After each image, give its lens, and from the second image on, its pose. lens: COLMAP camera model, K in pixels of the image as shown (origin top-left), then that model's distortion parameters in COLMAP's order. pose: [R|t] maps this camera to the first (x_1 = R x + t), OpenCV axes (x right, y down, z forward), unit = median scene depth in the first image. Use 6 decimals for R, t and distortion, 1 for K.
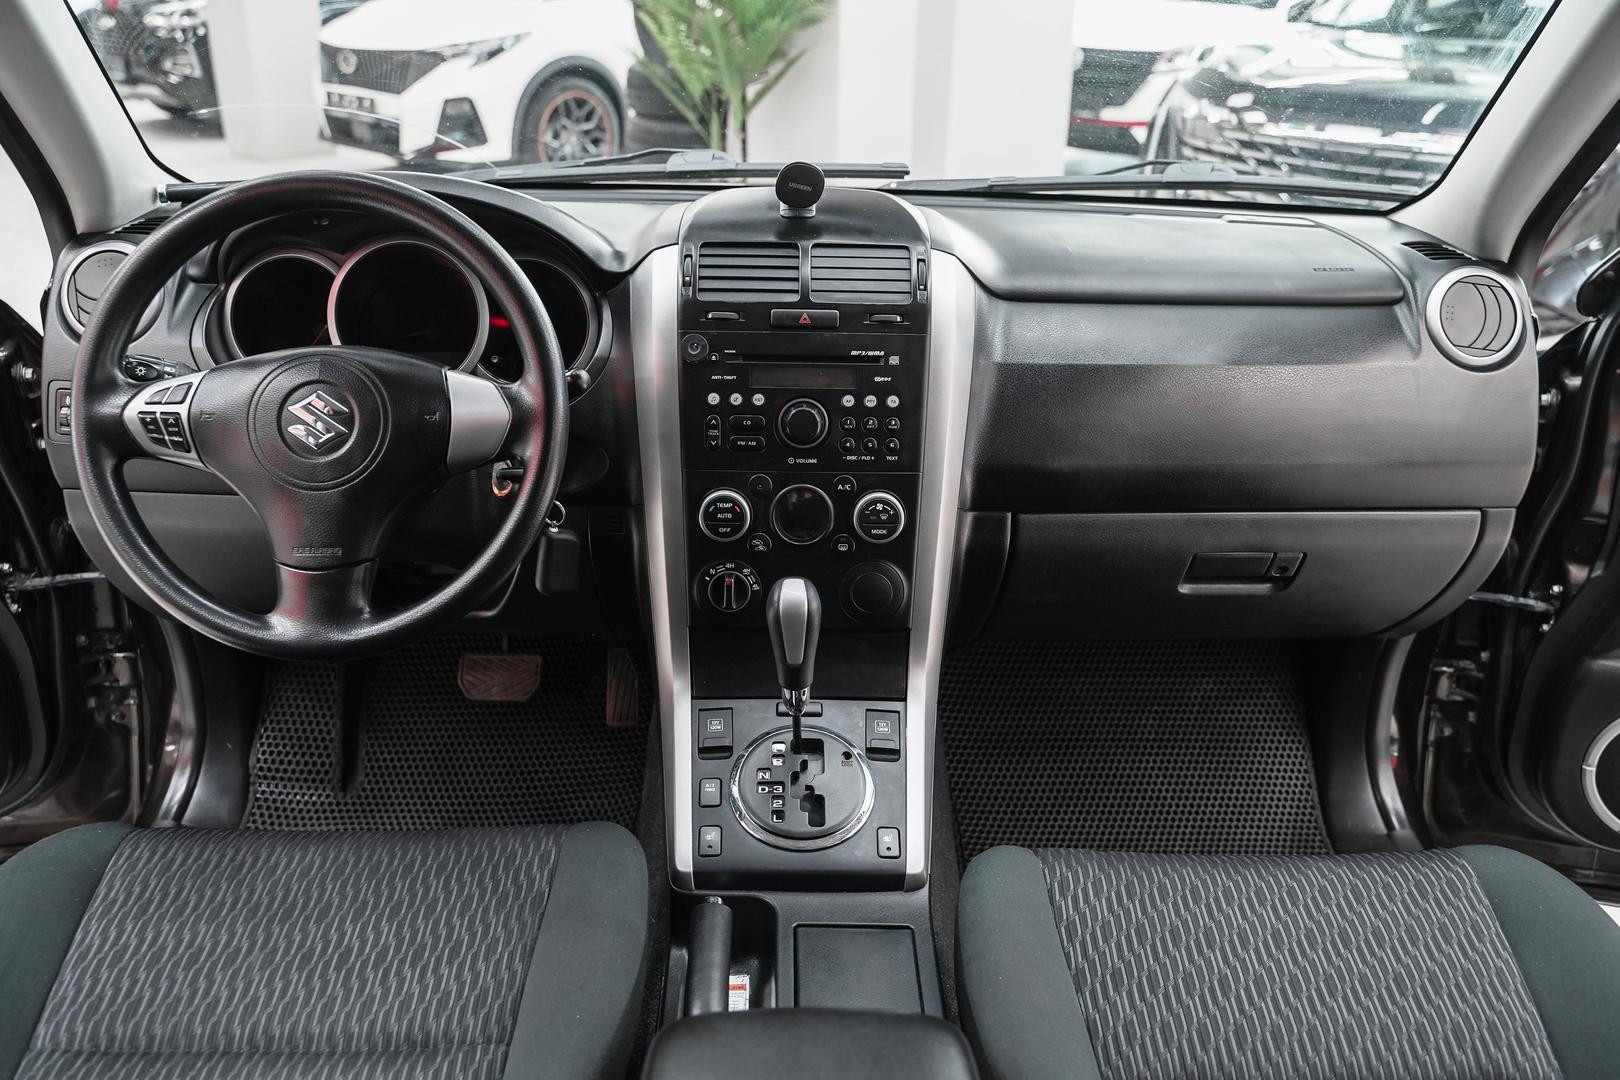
lens RADIAL K [[1257.5, 0, 799.5], [0, 1257.5, 545.6], [0, 0, 1]] dist [-0.024167, 0.031375]
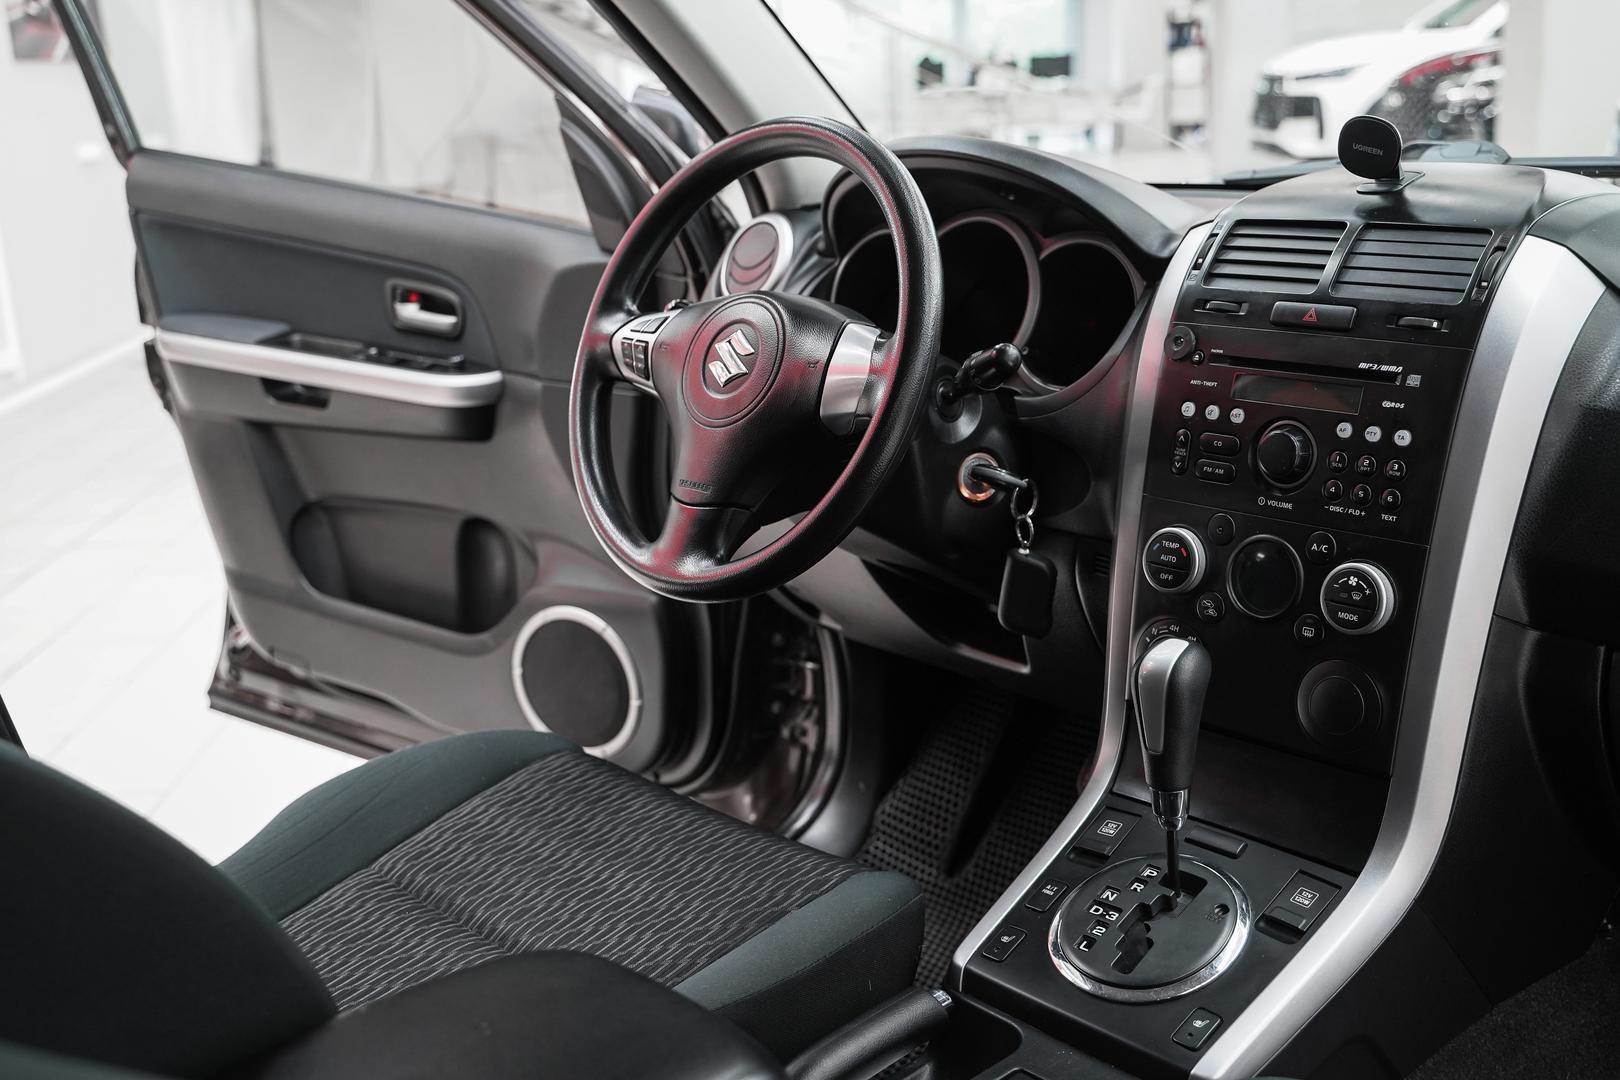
lens RADIAL K [[1701.7, 0, 831.9], [0, 1701.7, 511.7], [0, 0, 1]] dist [0.013510, 0.000000]
pose [[0.681872, 0.139674, -0.718013, 0.517929], [-0.254639, 0.965527, -0.053999, 0.054731], [0.685719, 0.219655, 0.693932, 0.122823]]
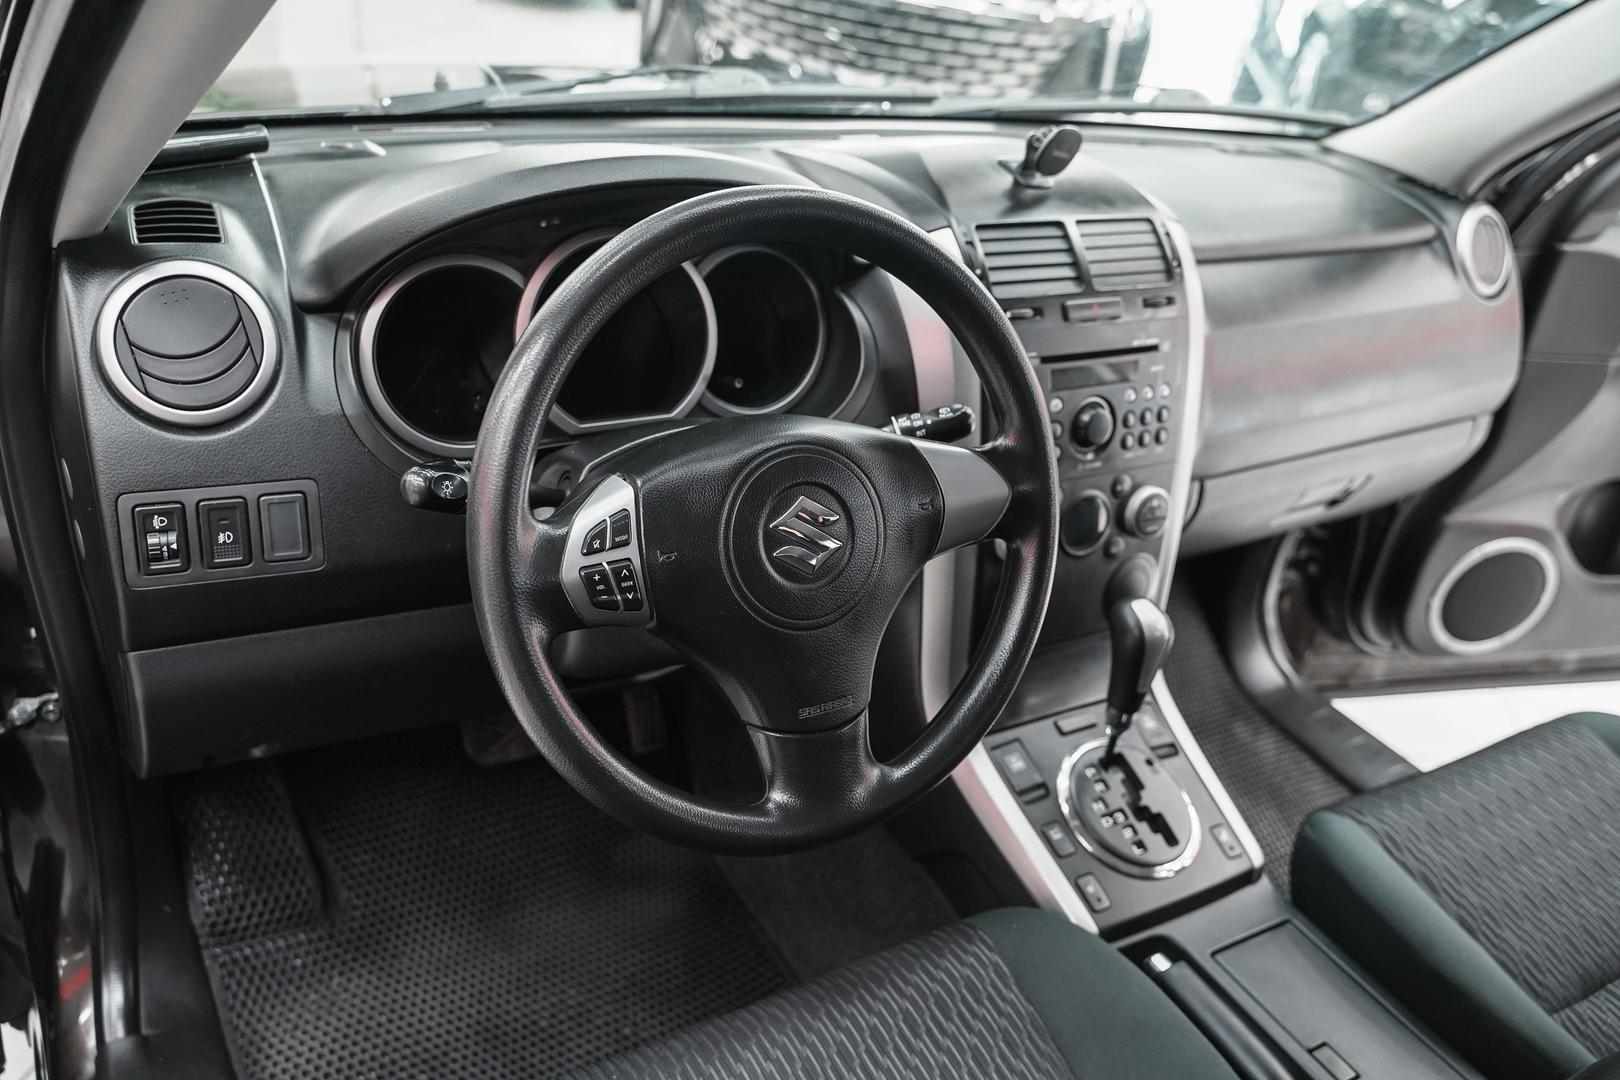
lens RADIAL K [[1257.5, 0, 811.8], [0, 1257.5, 549.2], [0, 0, 1]] dist [-0.024167, 0.031375]
pose [[0.870317, -0.164779, 0.464108, -0.582475], [0.096666, 0.981191, 0.167095, -0.173047], [-0.482912, -0.100562, 0.869876, 0.287379]]
